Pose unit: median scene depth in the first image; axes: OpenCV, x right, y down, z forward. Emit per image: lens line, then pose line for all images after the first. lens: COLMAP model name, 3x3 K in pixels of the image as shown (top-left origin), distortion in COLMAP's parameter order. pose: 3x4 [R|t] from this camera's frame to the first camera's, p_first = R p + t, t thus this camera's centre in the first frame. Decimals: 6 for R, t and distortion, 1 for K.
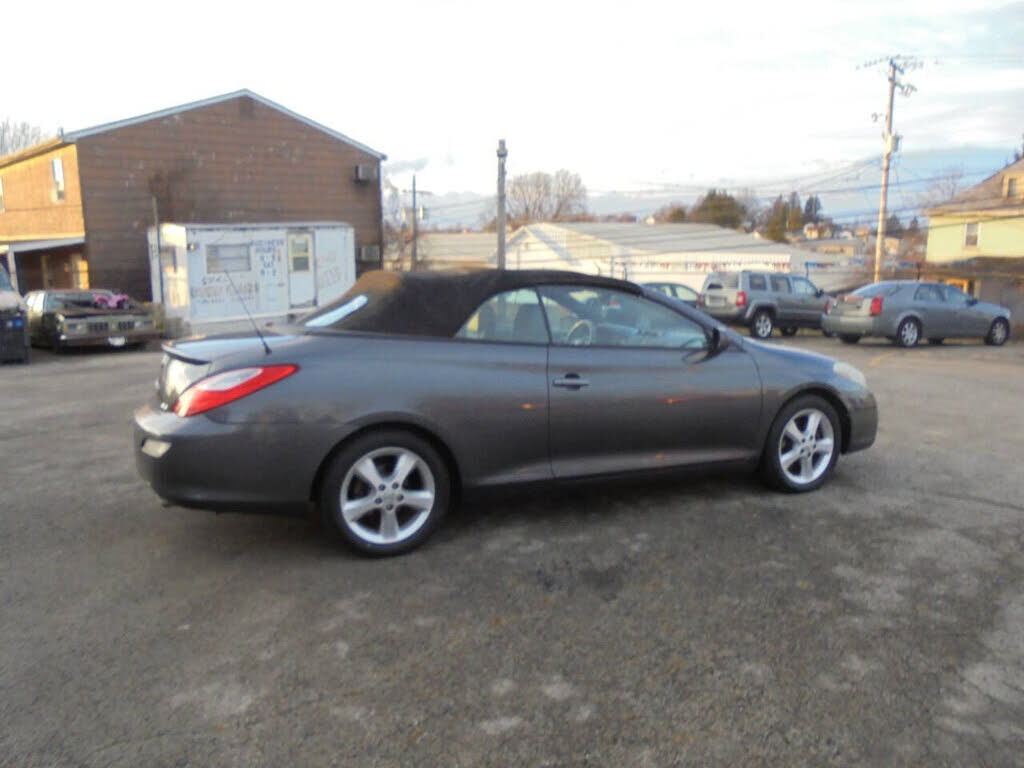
lens RADIAL K [[769.0, 0, 512.0], [0, 769.0, 384.0], [0, 0, 1]] dist [-0.158813, 0.140434]
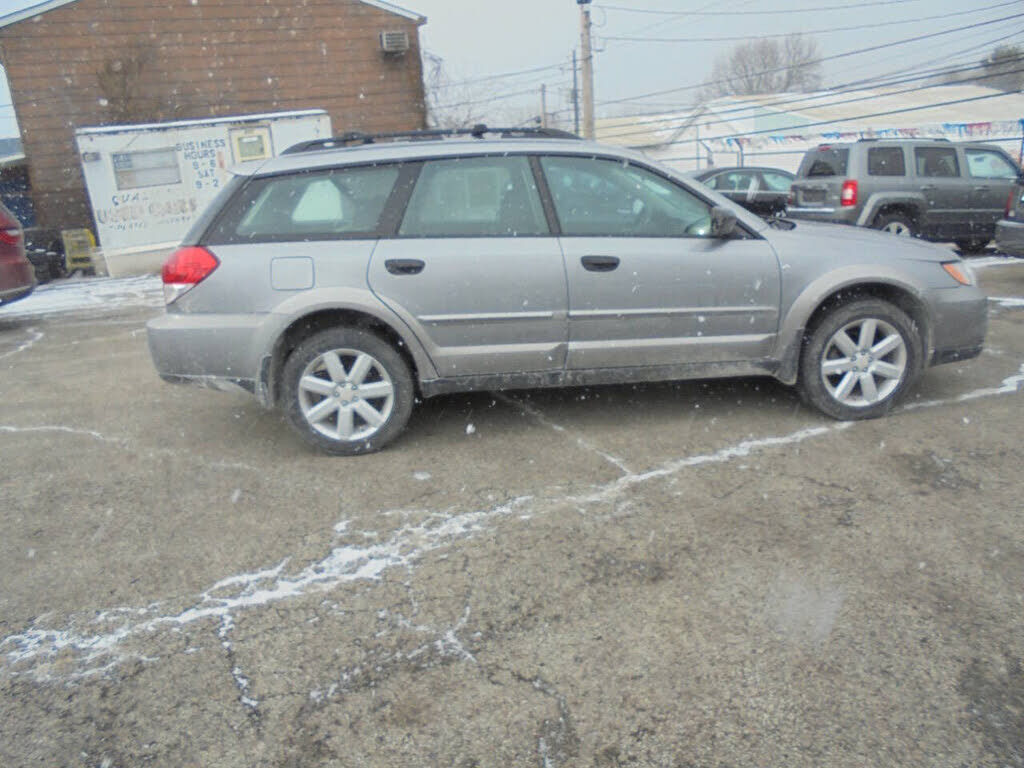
lens RADIAL K [[769.0, 0, 512.0], [0, 769.0, 384.0], [0, 0, 1]] dist [-0.158813, 0.140434]
pose [[0.951547, 0.031820, -0.305853, 0.183481], [0.011245, 0.990366, 0.138016, -0.039127], [0.307298, -0.134768, 0.942022, 0.294341]]
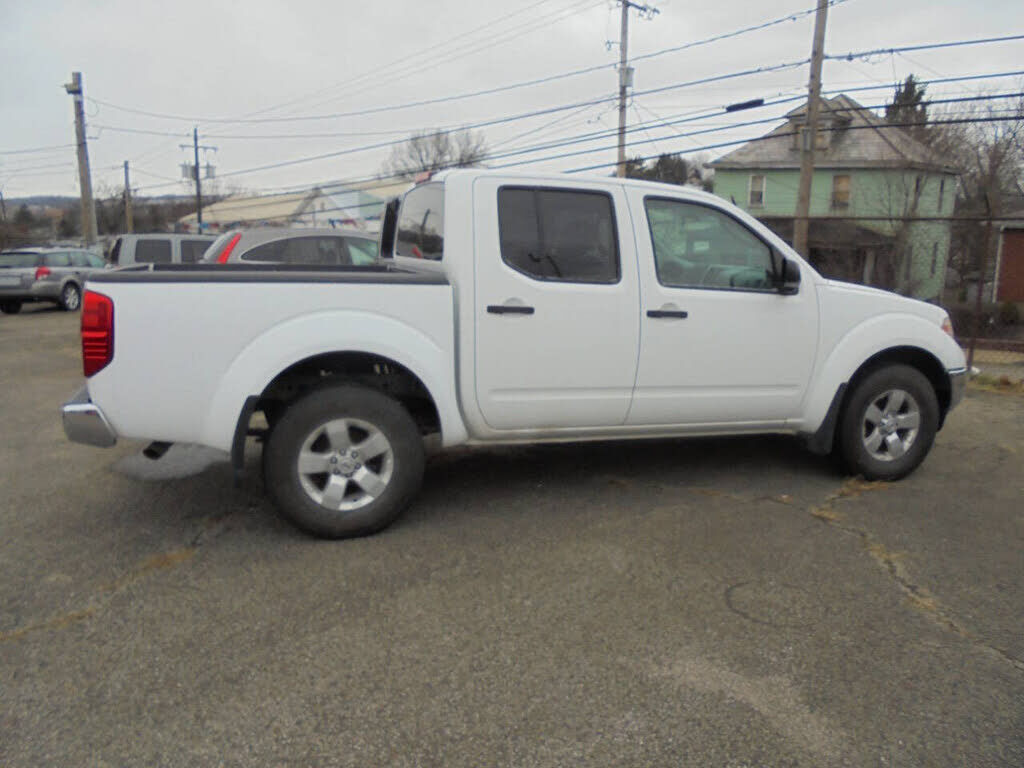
lens RADIAL K [[769.0, 0, 512.0], [0, 769.0, 384.0], [0, 0, 1]] dist [-0.158813, 0.140434]
pose [[0.998986, -0.003355, 0.044904, 0.495477], [0.001297, 0.998950, 0.045785, -0.032046], [-0.045011, -0.045681, 0.997942, 0.225284]]
